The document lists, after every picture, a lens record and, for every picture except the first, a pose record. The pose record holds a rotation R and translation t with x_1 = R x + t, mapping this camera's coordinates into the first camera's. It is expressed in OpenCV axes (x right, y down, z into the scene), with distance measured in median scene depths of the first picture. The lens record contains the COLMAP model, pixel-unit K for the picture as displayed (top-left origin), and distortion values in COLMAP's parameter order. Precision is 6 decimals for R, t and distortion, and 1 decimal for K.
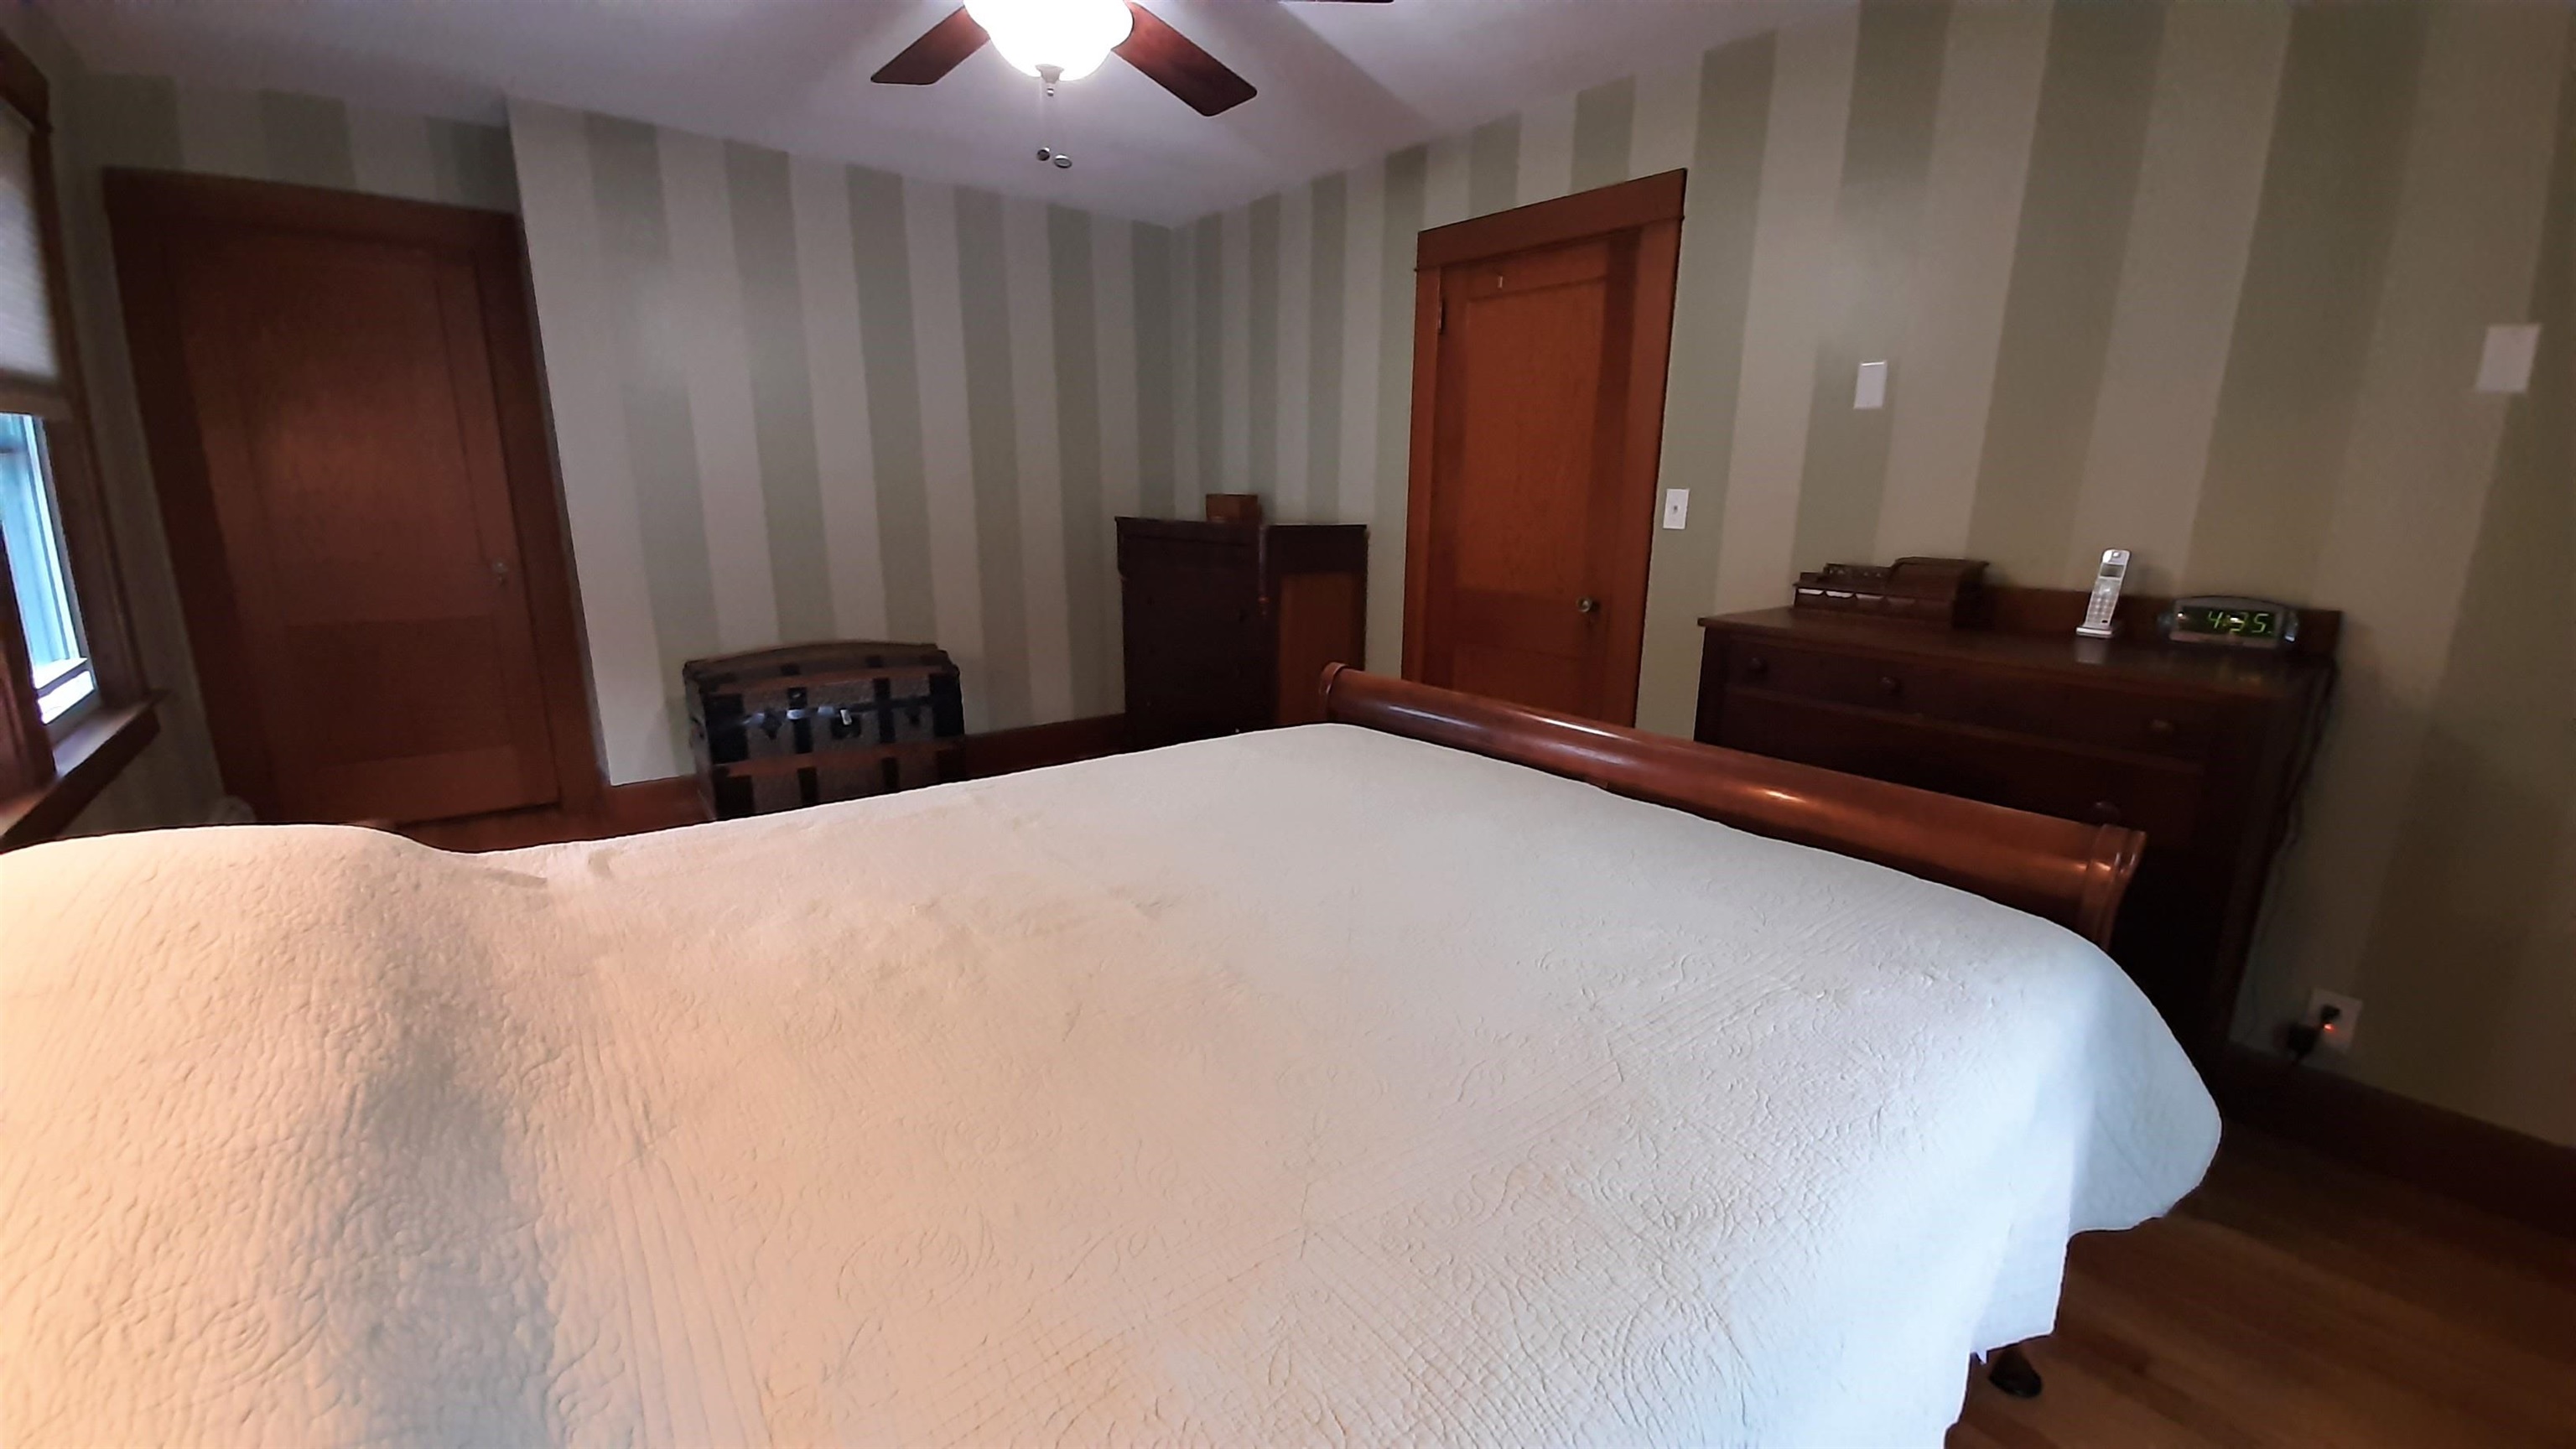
lens RADIAL K [[1052.5, 0, 1288.0], [0, 1052.5, 724.5], [0, 0, 1]] dist [-0.000336, -0.006647]
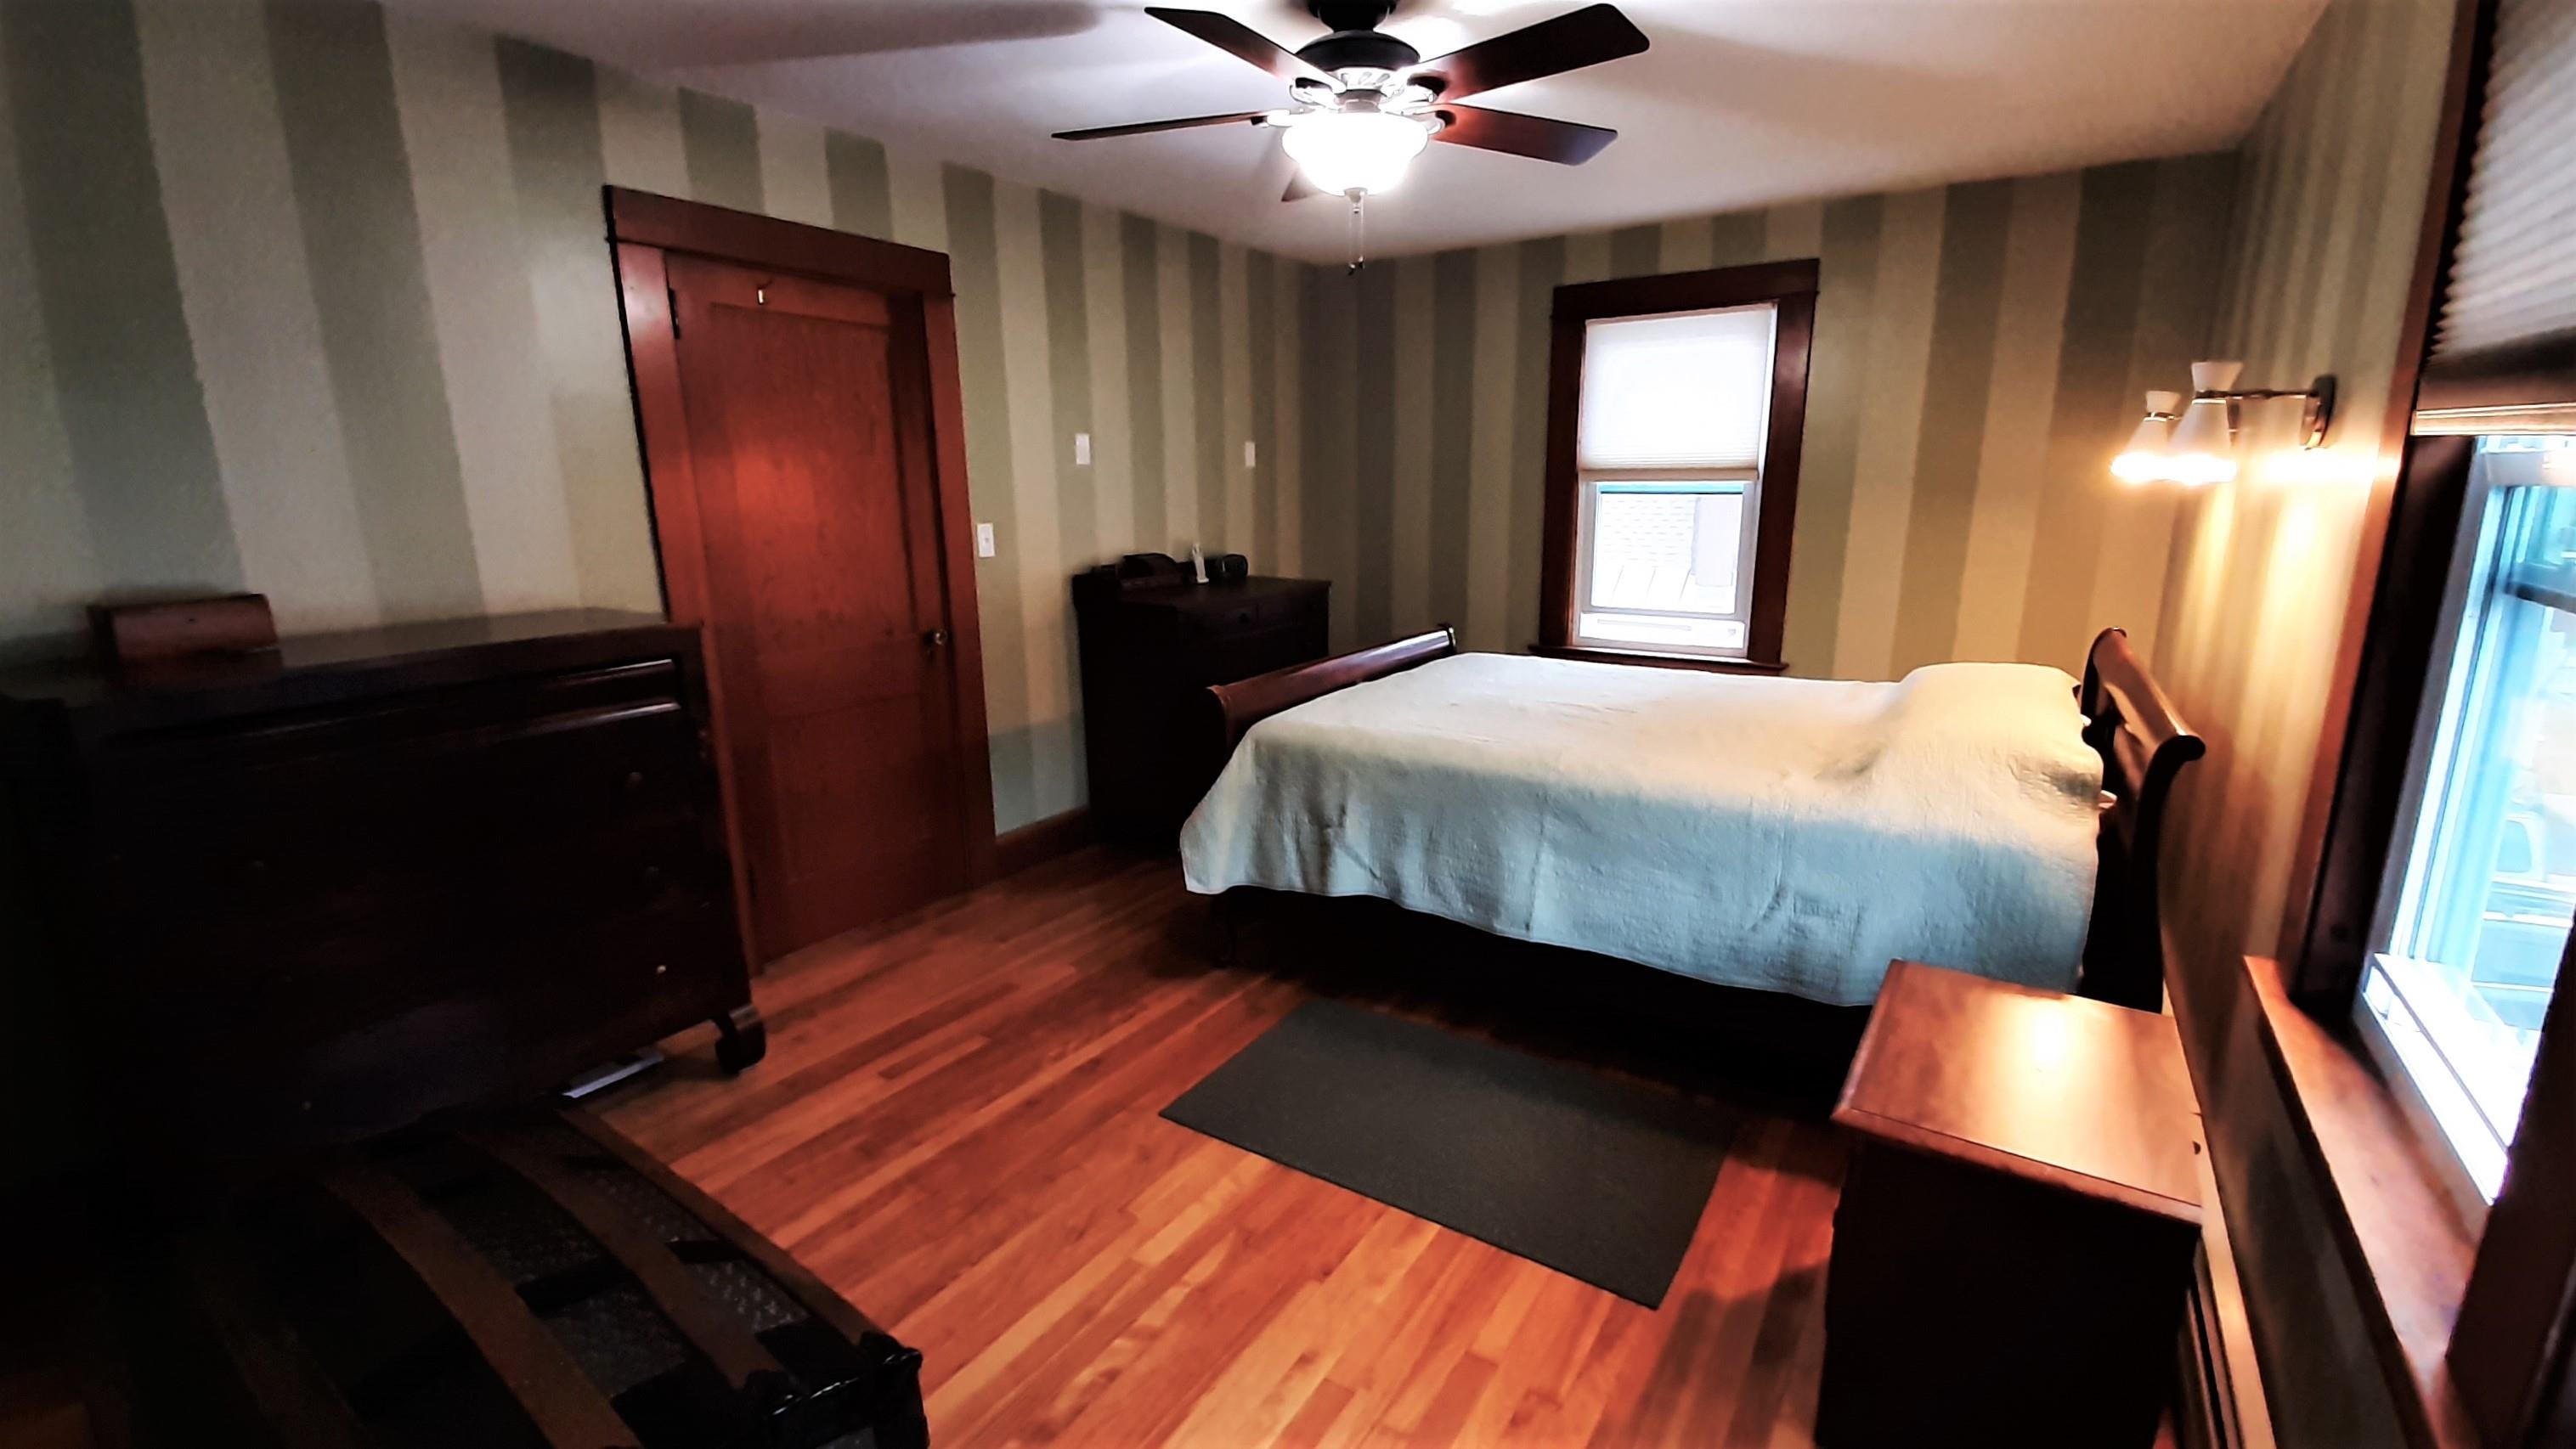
lens RADIAL K [[1052.3, 0, 1288.0], [0, 1052.3, 724.5], [0, 0, 1]] dist [-0.000336, -0.006647]
pose [[-0.272133, -0.209790, 0.939112, -0.894554], [0.234650, 0.932016, 0.276200, -0.260755], [-0.933211, 0.295526, -0.204405, 0.990317]]
